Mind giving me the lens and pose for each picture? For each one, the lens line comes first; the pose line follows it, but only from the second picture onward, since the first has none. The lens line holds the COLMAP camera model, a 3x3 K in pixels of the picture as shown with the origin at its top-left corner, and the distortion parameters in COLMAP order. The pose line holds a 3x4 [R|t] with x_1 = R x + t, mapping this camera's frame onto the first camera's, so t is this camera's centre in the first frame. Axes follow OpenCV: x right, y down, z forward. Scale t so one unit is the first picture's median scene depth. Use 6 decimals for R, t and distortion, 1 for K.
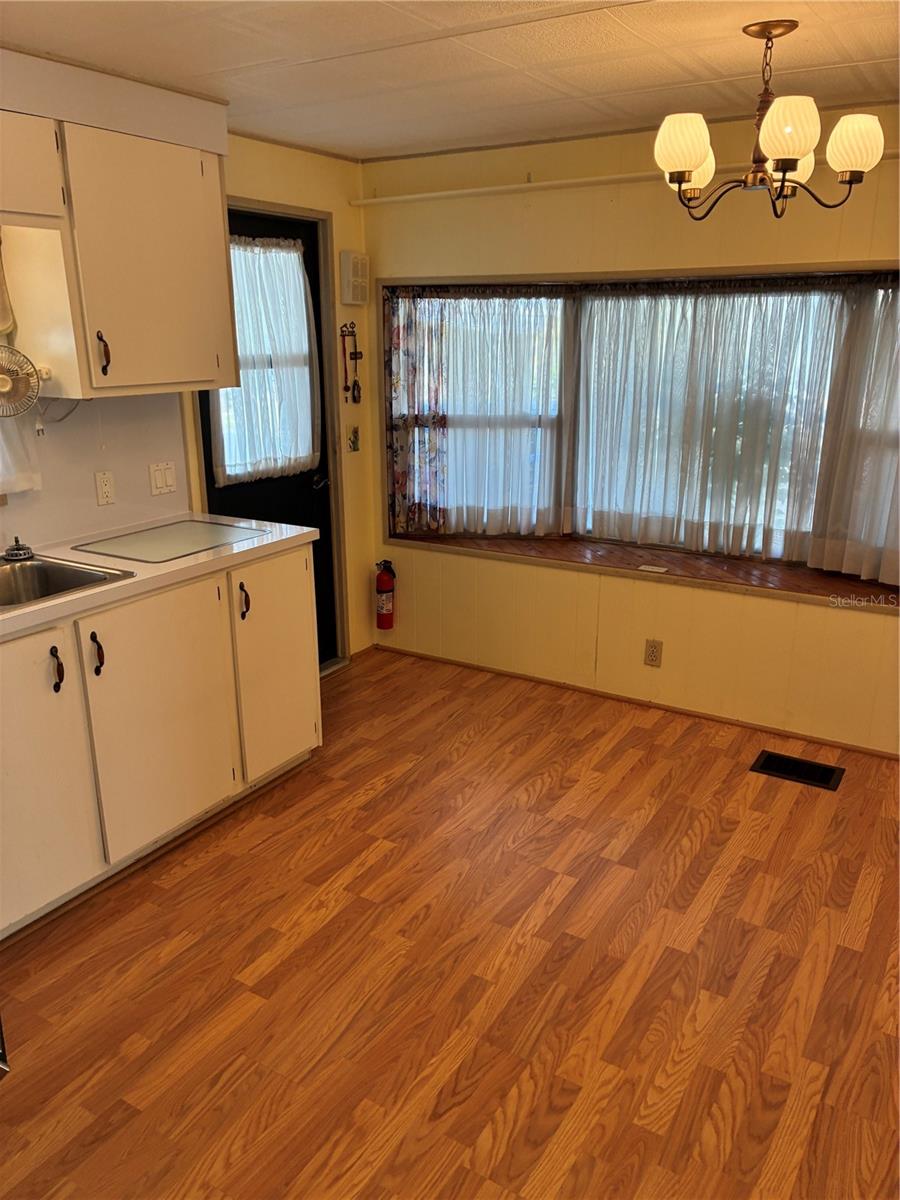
lens RADIAL K [[911.0, 0, 449.1], [0, 911.0, 603.6], [0, 0, 1]] dist [0.023726, -0.022816]
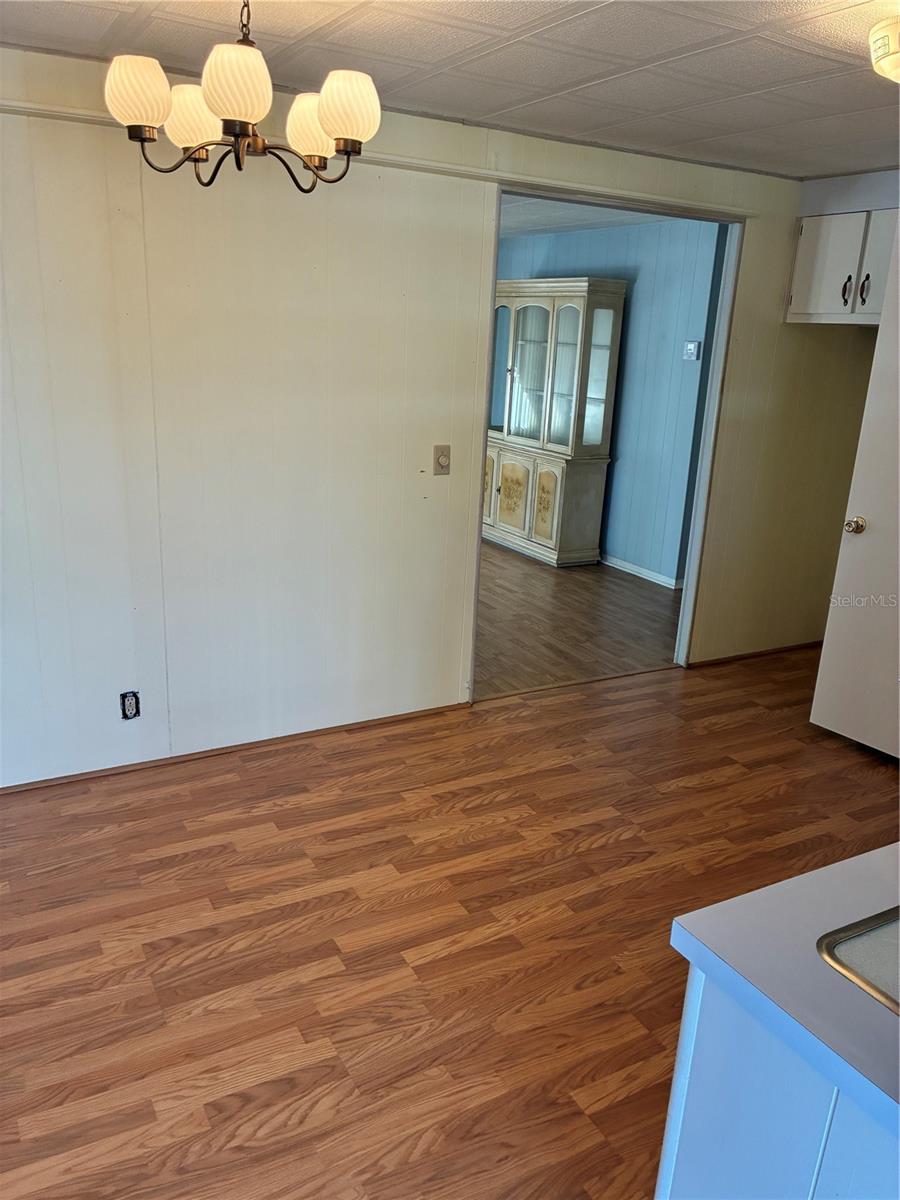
lens RADIAL K [[911.0, 0, 448.3], [0, 911.0, 603.1], [0, 0, 1]] dist [0.023726, -0.022816]
pose [[-0.870816, -0.178368, 0.458110, -0.259025], [0.098801, 0.849345, 0.518508, -0.467167], [-0.481579, 0.496787, -0.722000, 1.549319]]
